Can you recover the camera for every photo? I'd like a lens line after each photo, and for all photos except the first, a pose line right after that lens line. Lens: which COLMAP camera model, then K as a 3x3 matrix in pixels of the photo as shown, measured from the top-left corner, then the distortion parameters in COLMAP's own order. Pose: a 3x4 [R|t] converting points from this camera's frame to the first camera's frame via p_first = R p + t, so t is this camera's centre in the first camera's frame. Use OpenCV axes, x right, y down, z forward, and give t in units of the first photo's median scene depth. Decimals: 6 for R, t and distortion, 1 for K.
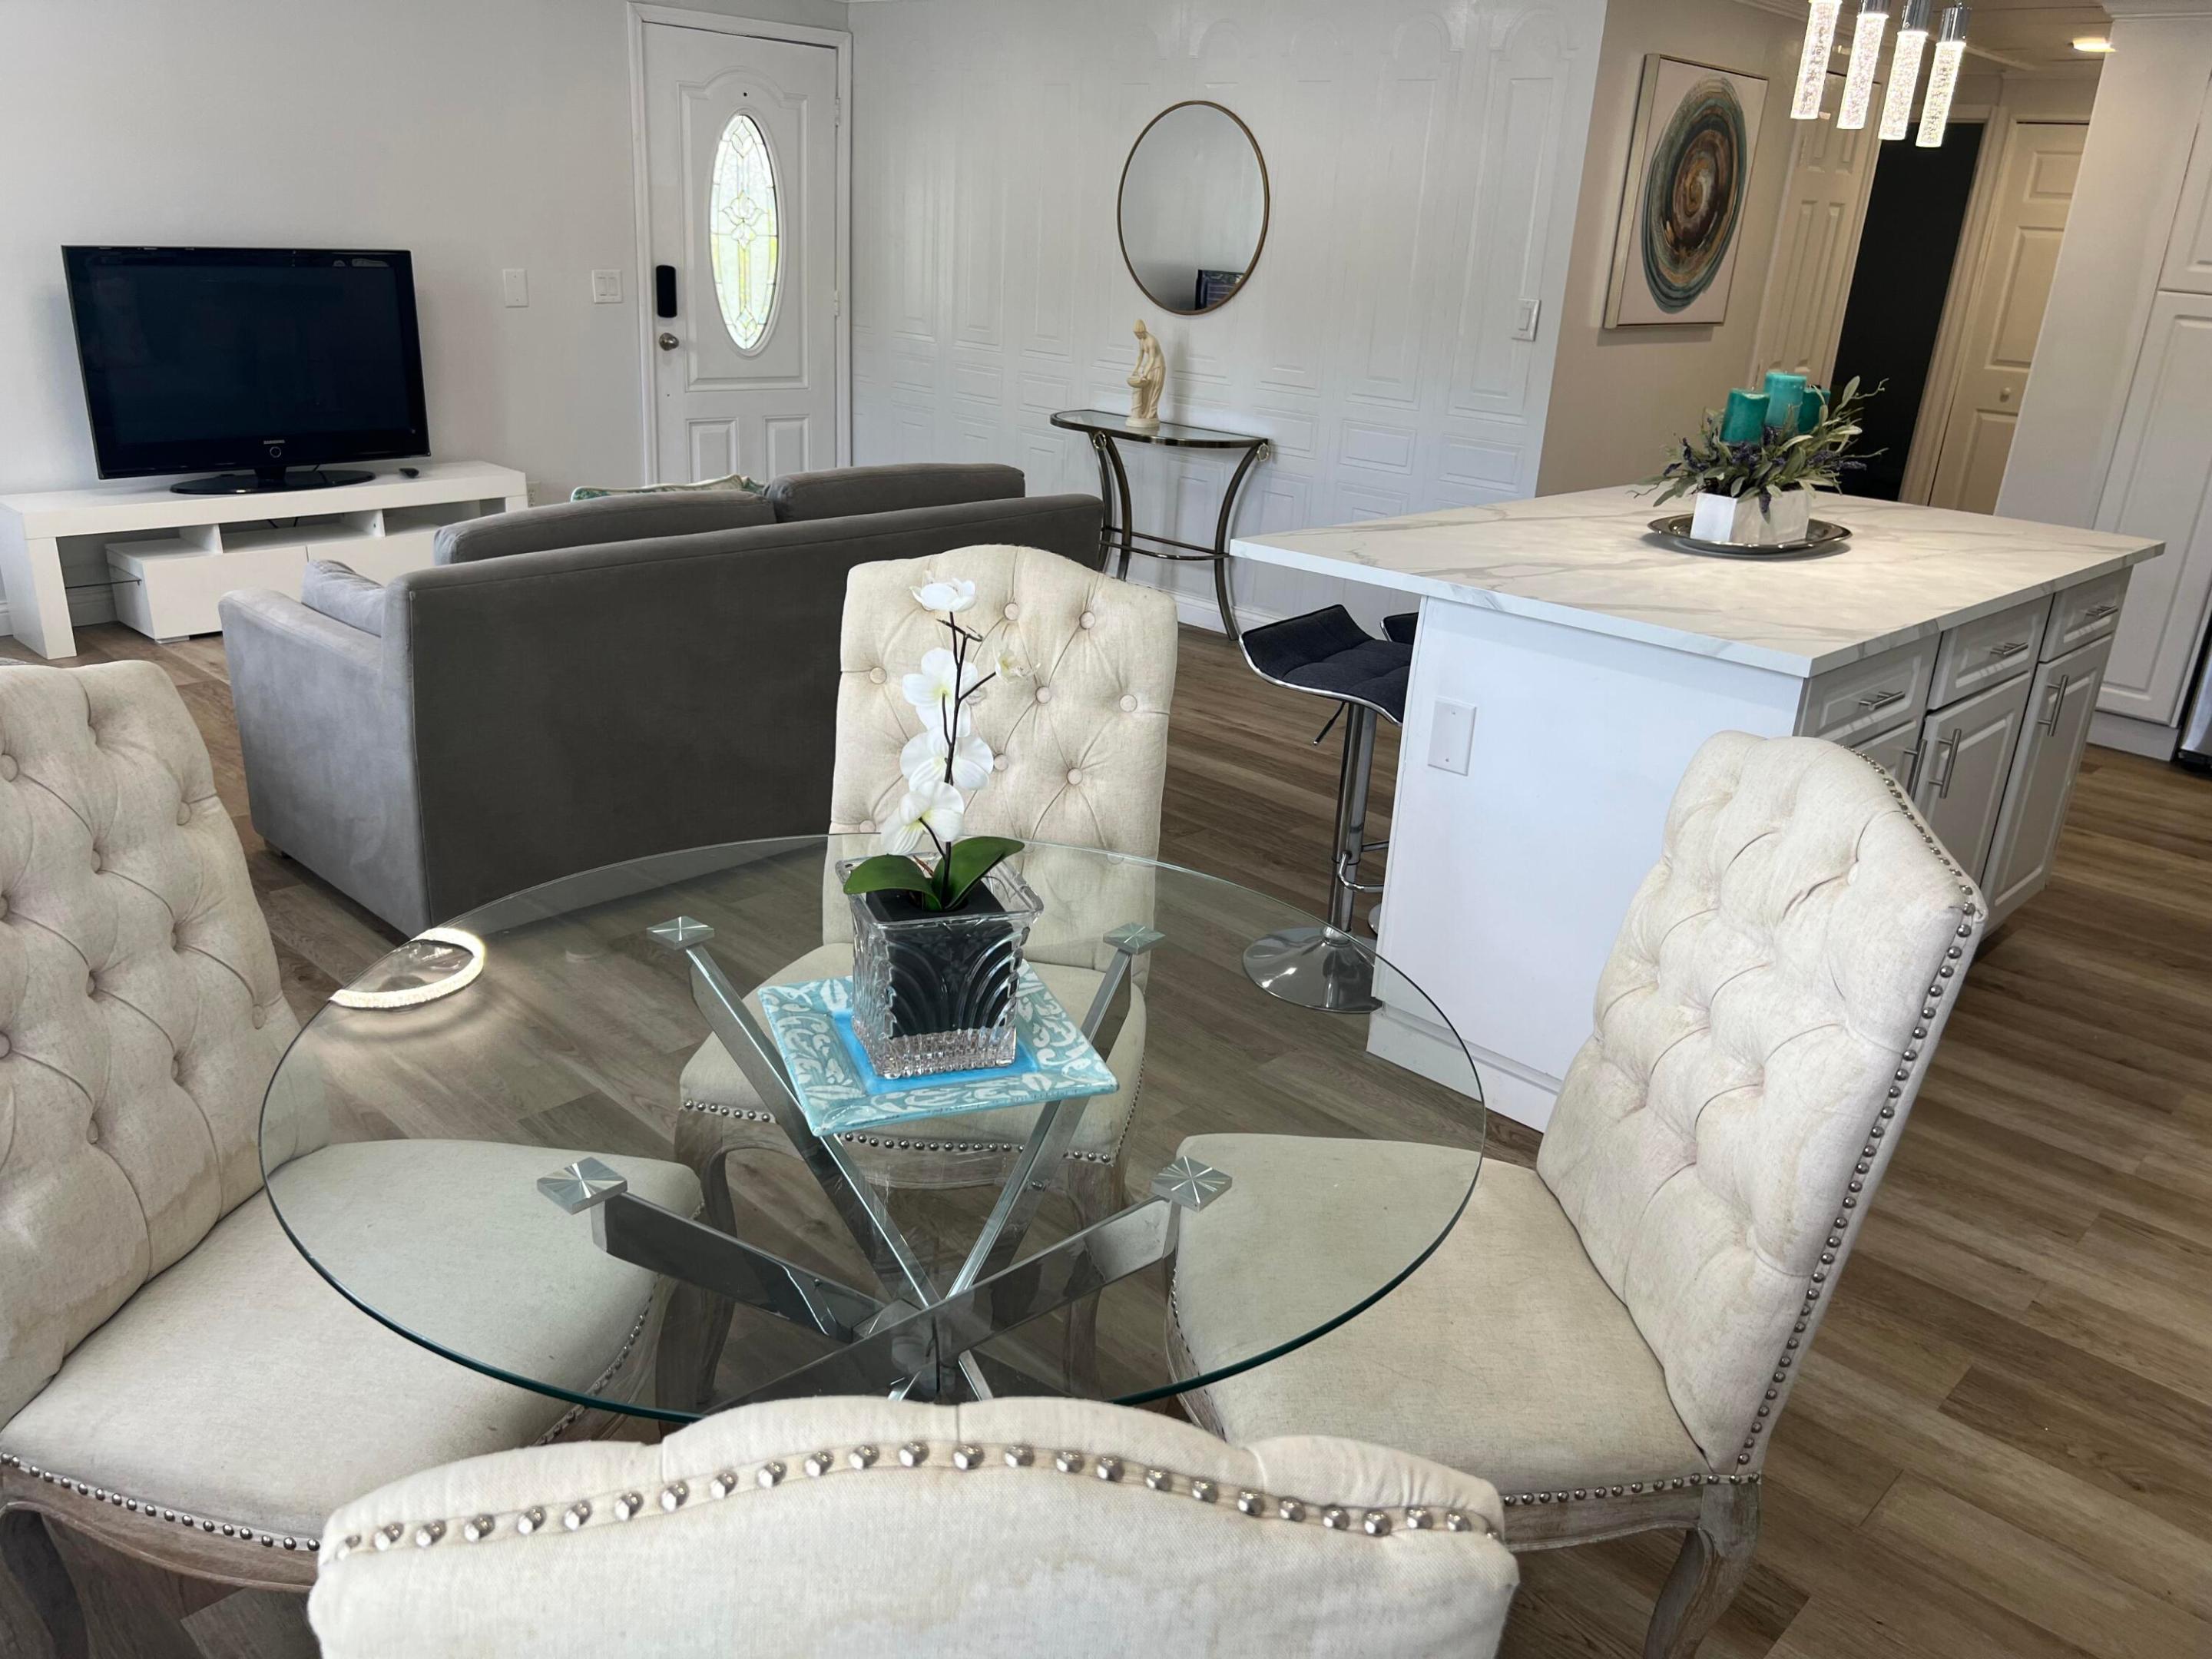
lens RADIAL K [[1679.5, 0, 1106.0], [0, 1679.5, 829.5], [0, 0, 1]] dist [0.006599, -0.008230]
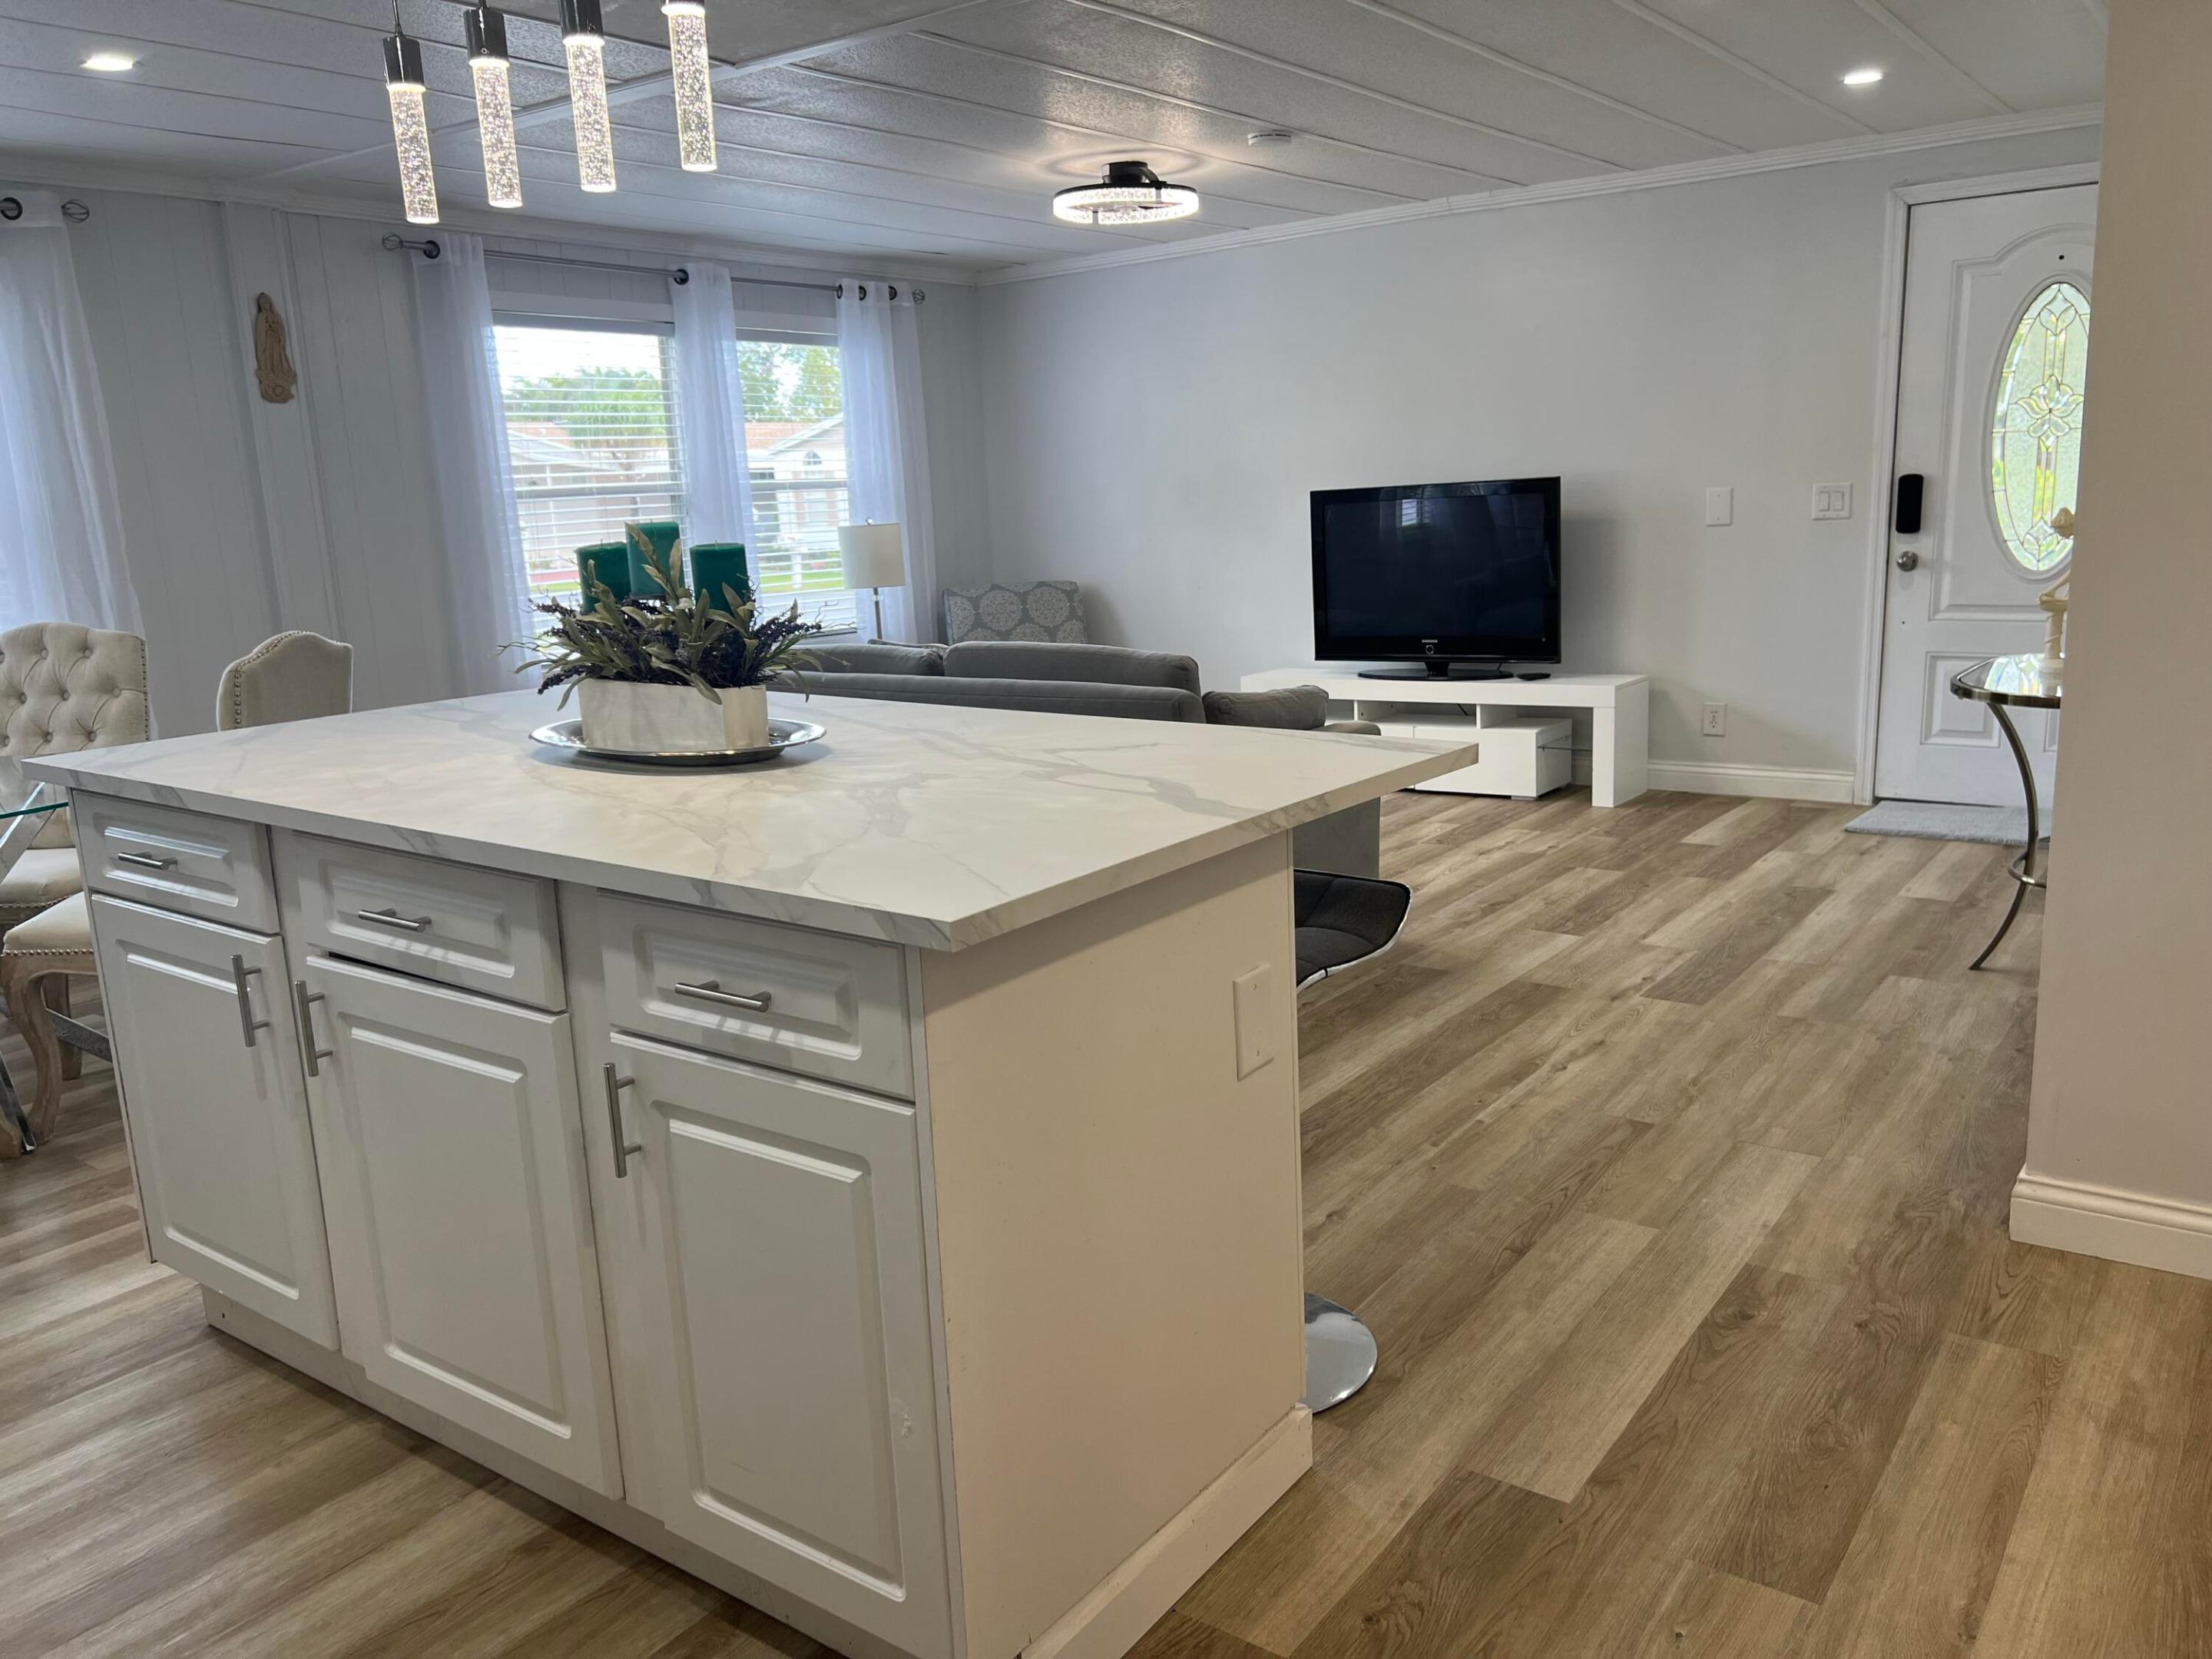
lens RADIAL K [[1679.5, 0, 1106.0], [0, 1679.5, 829.5], [0, 0, 1]] dist [0.006599, -0.008230]
pose [[0.122599, 0.141341, -0.982340, 0.592327], [-0.289711, 0.951792, 0.100788, -0.139887], [0.949230, 0.272239, 0.157637, 0.560619]]
